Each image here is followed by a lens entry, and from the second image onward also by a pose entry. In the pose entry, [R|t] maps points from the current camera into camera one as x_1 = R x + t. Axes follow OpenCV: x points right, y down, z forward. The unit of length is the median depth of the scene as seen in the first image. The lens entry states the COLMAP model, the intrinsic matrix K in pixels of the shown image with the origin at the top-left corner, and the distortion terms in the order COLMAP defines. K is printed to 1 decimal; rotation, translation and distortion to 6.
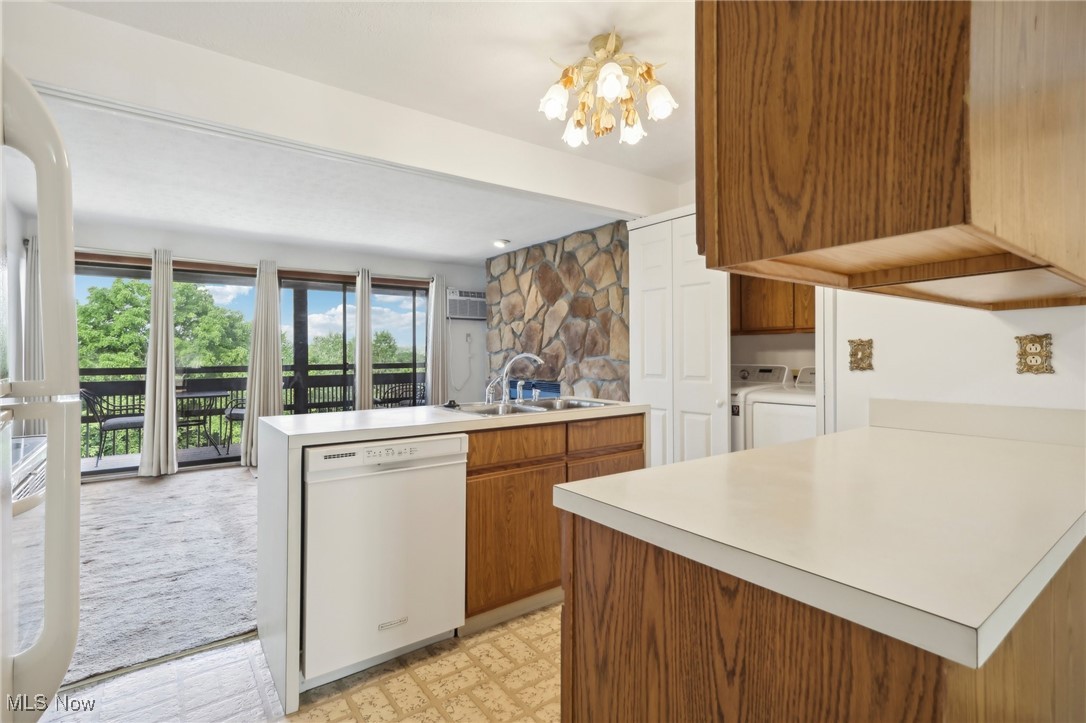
lens RADIAL K [[508.2, 0, 541.2], [0, 508.2, 352.6], [0, 0, 1]] dist [-0.005658, 0.001991]
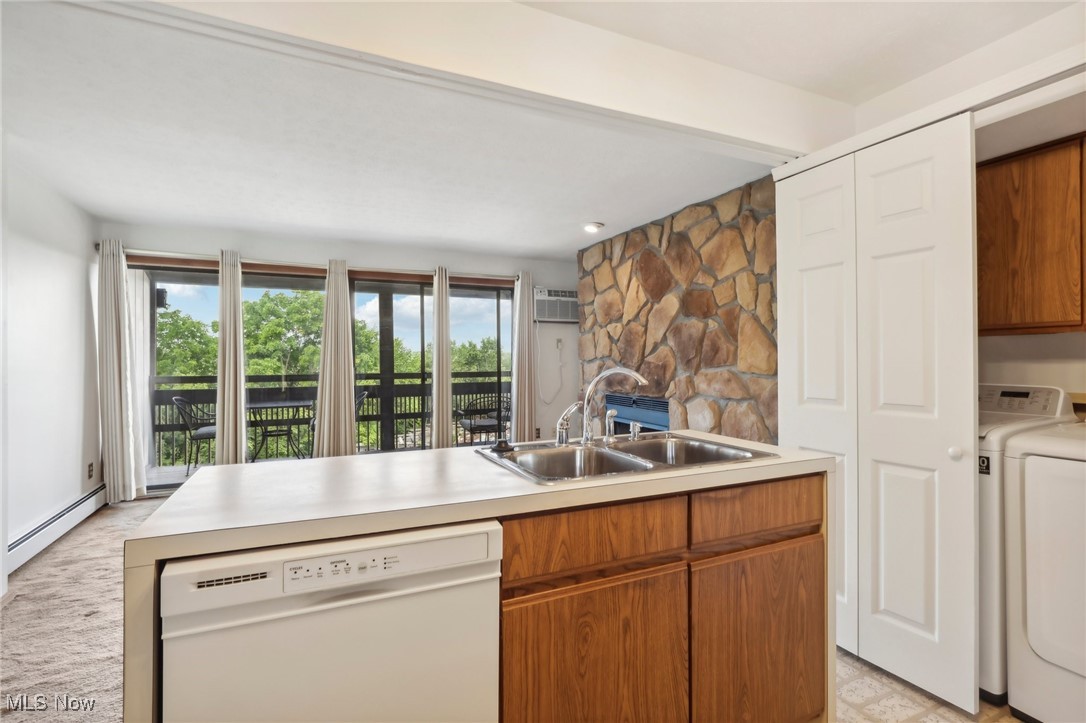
lens RADIAL K [[508.2, 0, 543.1], [0, 508.2, 352.9], [0, 0, 1]] dist [-0.005658, 0.001991]
pose [[0.980864, -0.002251, -0.194682, 0.000770], [0.000201, 0.999944, -0.010549, -0.005781], [0.194695, 0.010308, 0.980810, 0.214219]]
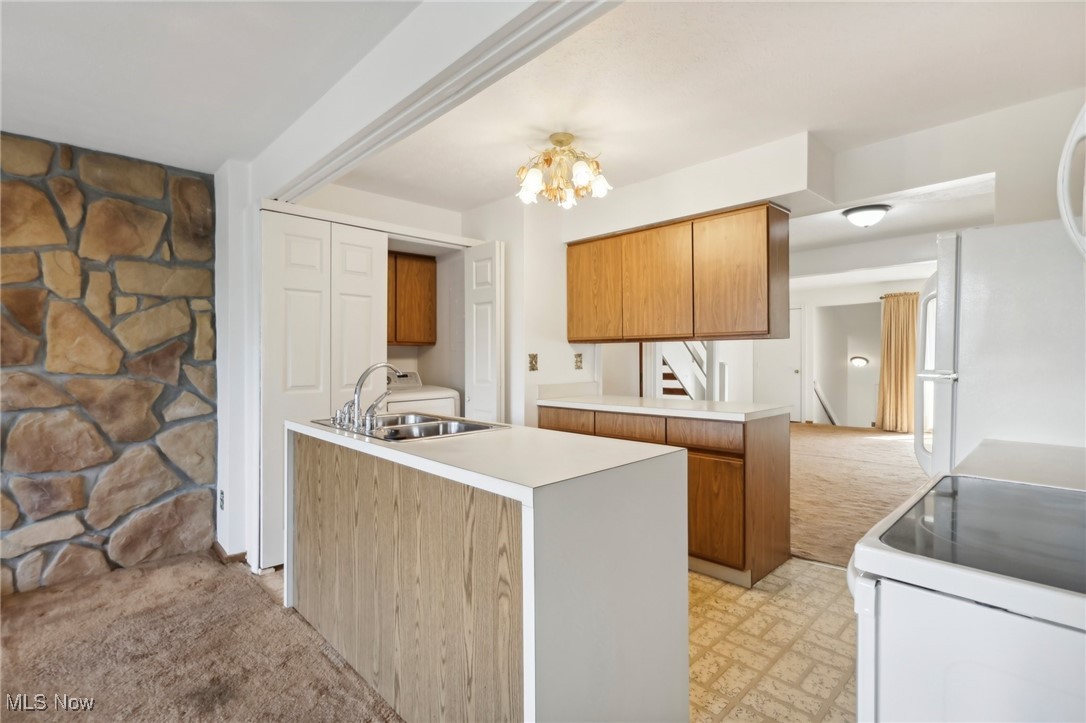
lens RADIAL K [[508.2, 0, 533.1], [0, 508.2, 365.8], [0, 0, 1]] dist [-0.005658, 0.001991]
pose [[-0.115654, -0.007706, 0.993260, -0.296454], [0.004417, 0.999956, 0.008272, -0.000588], [-0.993280, 0.005344, -0.115615, 0.384155]]
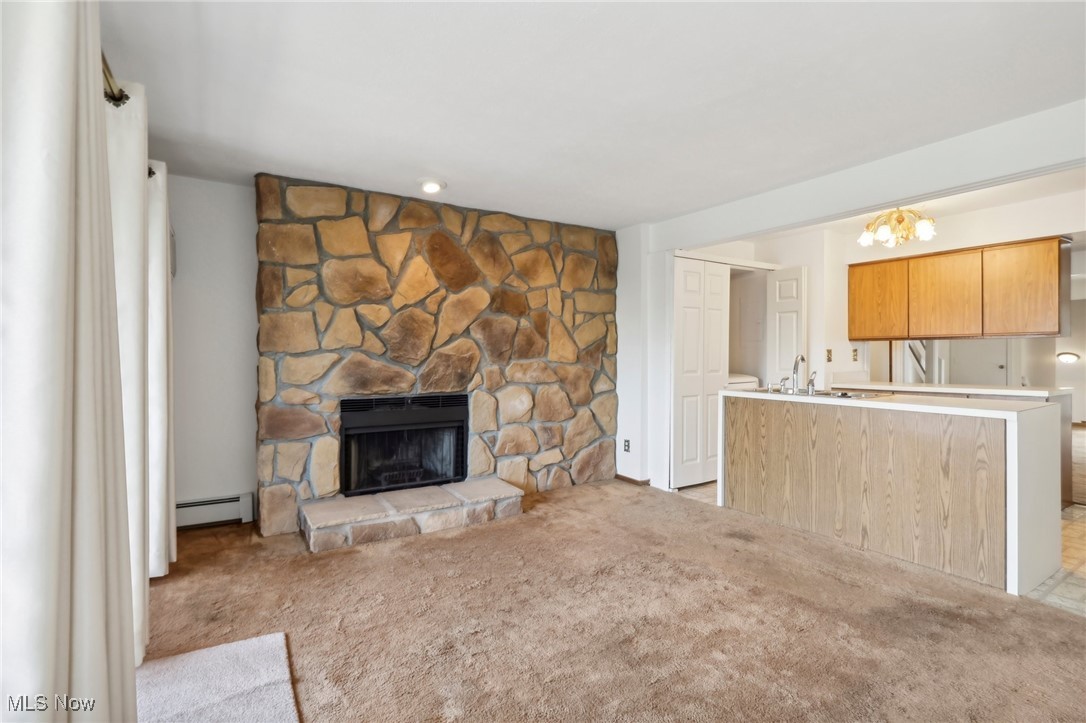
lens RADIAL K [[508.2, 0, 534.3], [0, 508.2, 361.5], [0, 0, 1]] dist [-0.005658, 0.001991]
pose [[0.086883, -0.004811, 0.996207, -0.485622], [0.003536, 0.999984, 0.004521, 0.003075], [-0.996212, 0.003130, 0.086899, 0.636750]]
